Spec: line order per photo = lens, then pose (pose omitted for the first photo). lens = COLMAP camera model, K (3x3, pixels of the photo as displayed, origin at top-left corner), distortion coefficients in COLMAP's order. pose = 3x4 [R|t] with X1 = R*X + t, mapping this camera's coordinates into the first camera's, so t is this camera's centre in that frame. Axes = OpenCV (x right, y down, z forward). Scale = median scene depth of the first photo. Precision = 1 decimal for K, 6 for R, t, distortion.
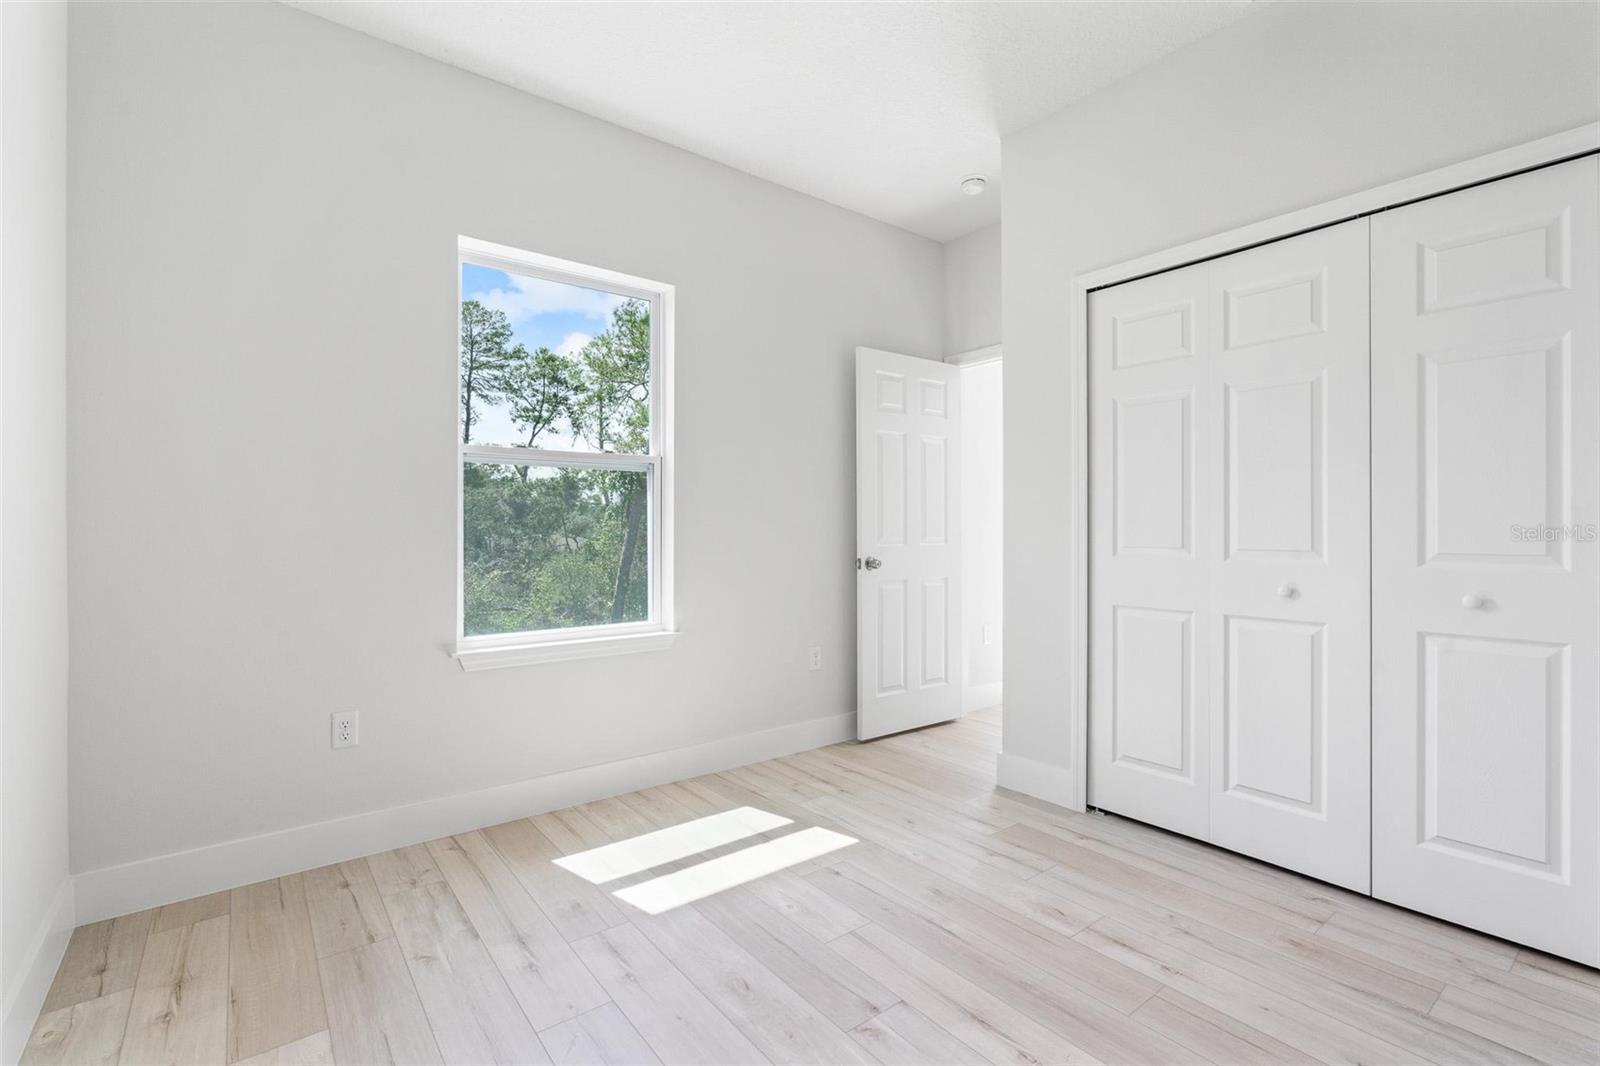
lens RADIAL K [[720.7, 0, 797.6], [0, 720.7, 529.6], [0, 0, 1]] dist [-0.004799, -0.000156]
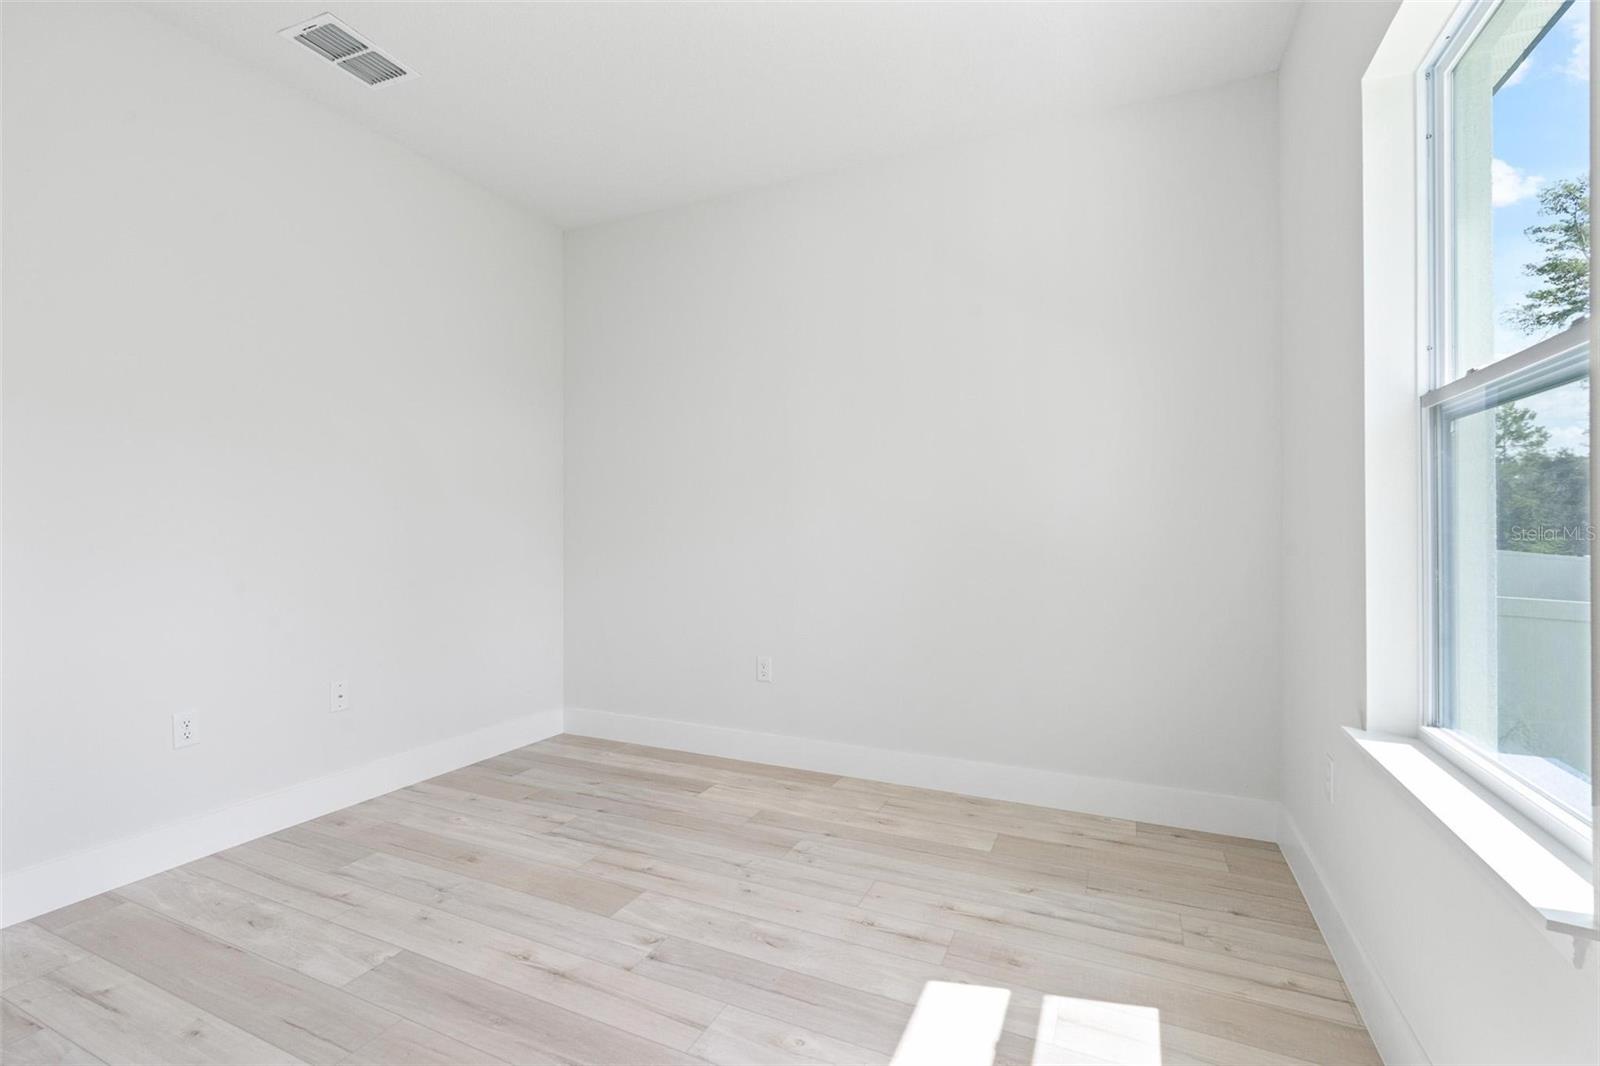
lens RADIAL K [[720.7, 0, 800.7], [0, 720.7, 529.3], [0, 0, 1]] dist [-0.004799, -0.000156]
pose [[-0.884502, 0.001282, -0.466535, 0.387827], [-0.001039, 0.999988, 0.004718, -0.015768], [0.466536, 0.004657, -0.884490, 1.906472]]
